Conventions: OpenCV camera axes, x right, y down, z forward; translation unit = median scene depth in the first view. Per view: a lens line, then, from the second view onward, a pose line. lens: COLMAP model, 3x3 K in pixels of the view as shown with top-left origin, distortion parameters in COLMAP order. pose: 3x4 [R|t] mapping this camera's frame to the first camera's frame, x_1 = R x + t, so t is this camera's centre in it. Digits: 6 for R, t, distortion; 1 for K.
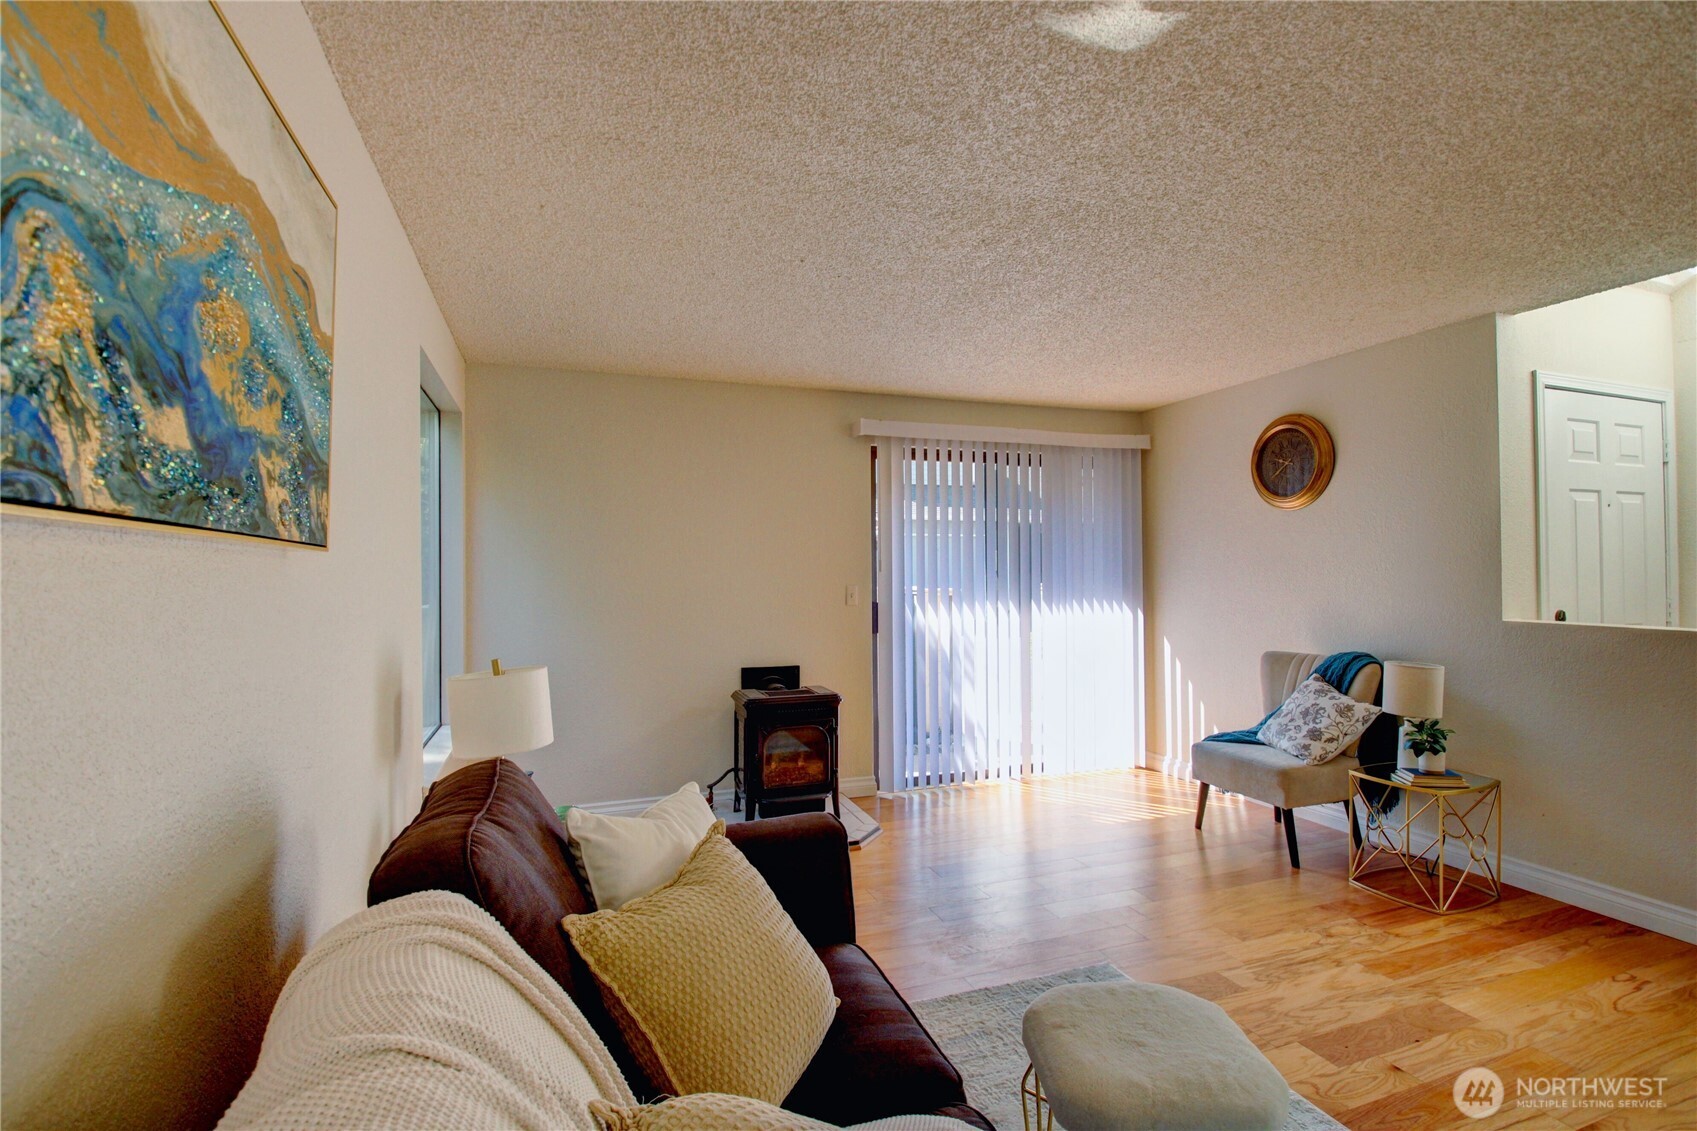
lens RADIAL K [[789.3, 0, 837.8], [0, 789.3, 566.0], [0, 0, 1]] dist [-0.003393, -0.013897]
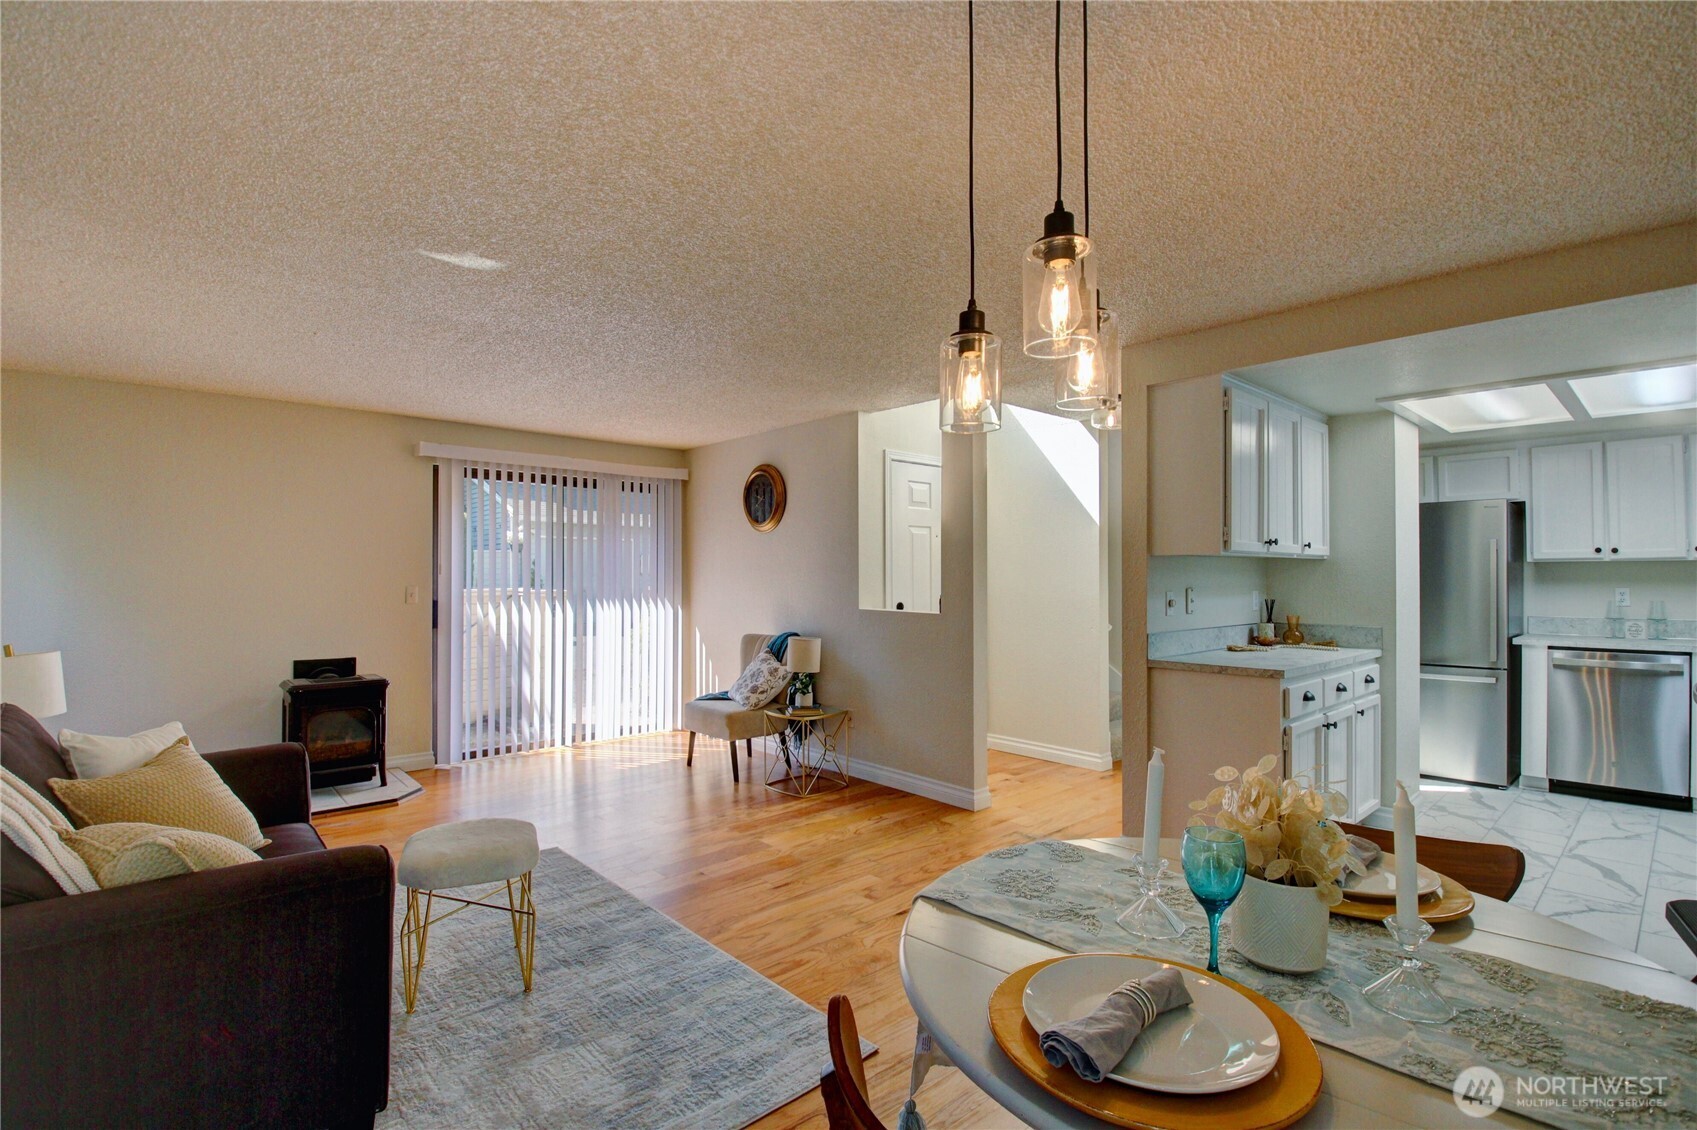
lens RADIAL K [[789.3, 0, 844.1], [0, 789.3, 564.0], [0, 0, 1]] dist [-0.003393, -0.013897]
pose [[0.917845, 0.012054, 0.396757, 0.175482], [-0.009422, 0.999919, -0.008583, -0.004757], [-0.396828, 0.004140, 0.917884, -0.378729]]
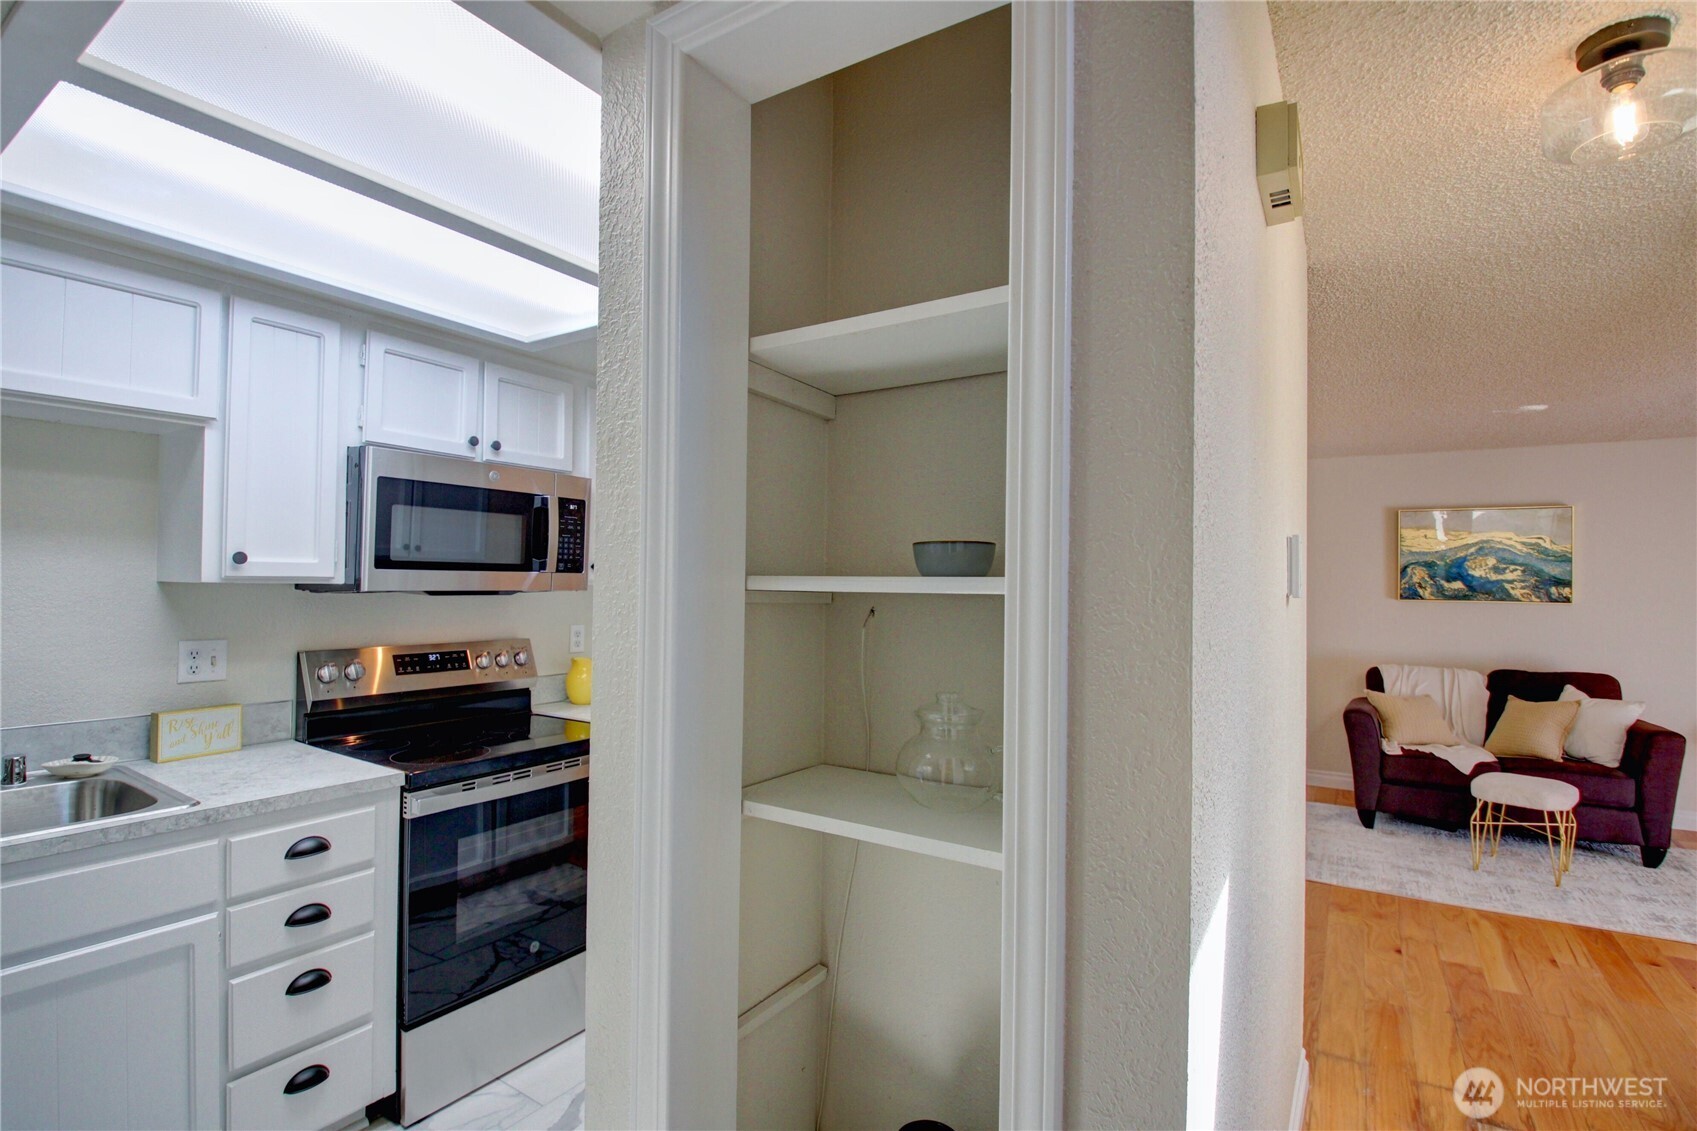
lens RADIAL K [[789.3, 0, 842.2], [0, 789.3, 567.1], [0, 0, 1]] dist [-0.003393, -0.013897]
pose [[-0.787057, -0.016383, -0.616663, 1.564368], [-0.002641, 0.999728, -0.023189, -0.037069], [0.616875, -0.016623, -0.786886, 0.663159]]
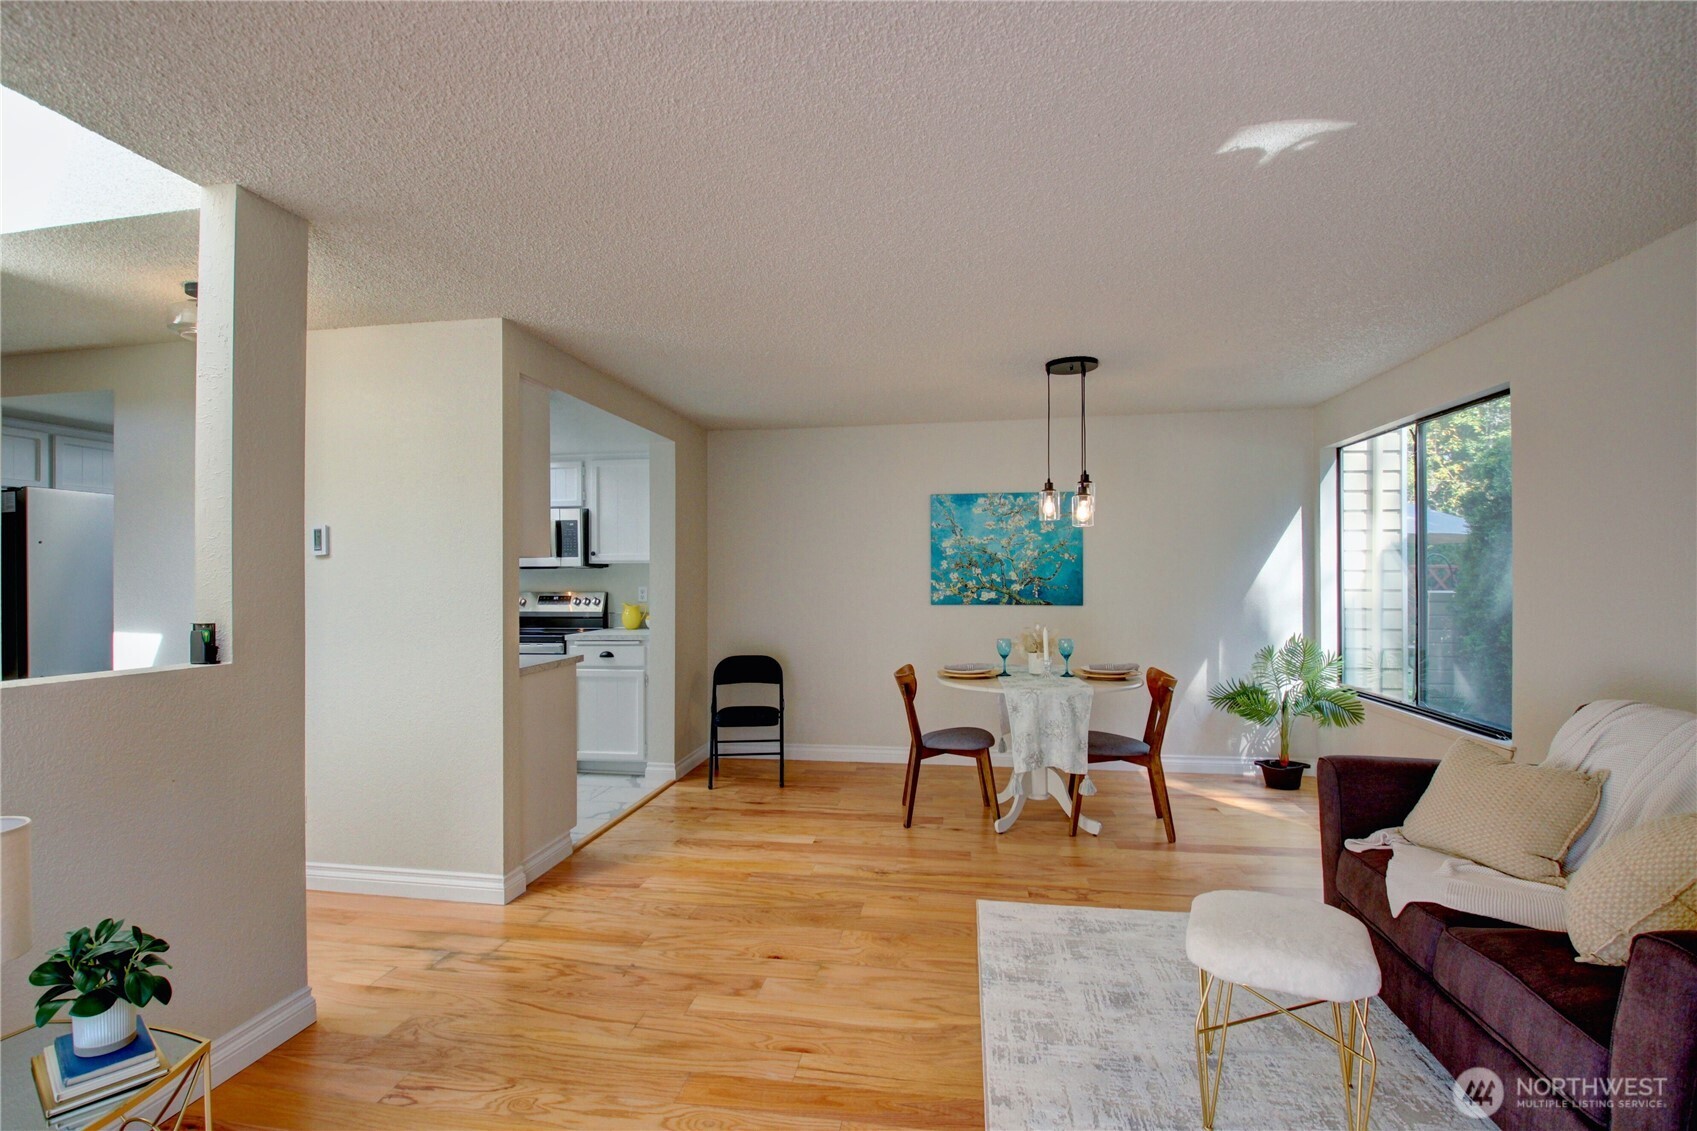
lens RADIAL K [[789.3, 0, 838.1], [0, 789.3, 562.0], [0, 0, 1]] dist [-0.003393, -0.013897]
pose [[-0.883115, 0.018632, 0.468787, 0.160440], [0.005721, 0.999564, -0.028950, 0.007422], [-0.469122, -0.022884, -0.882837, 0.997352]]
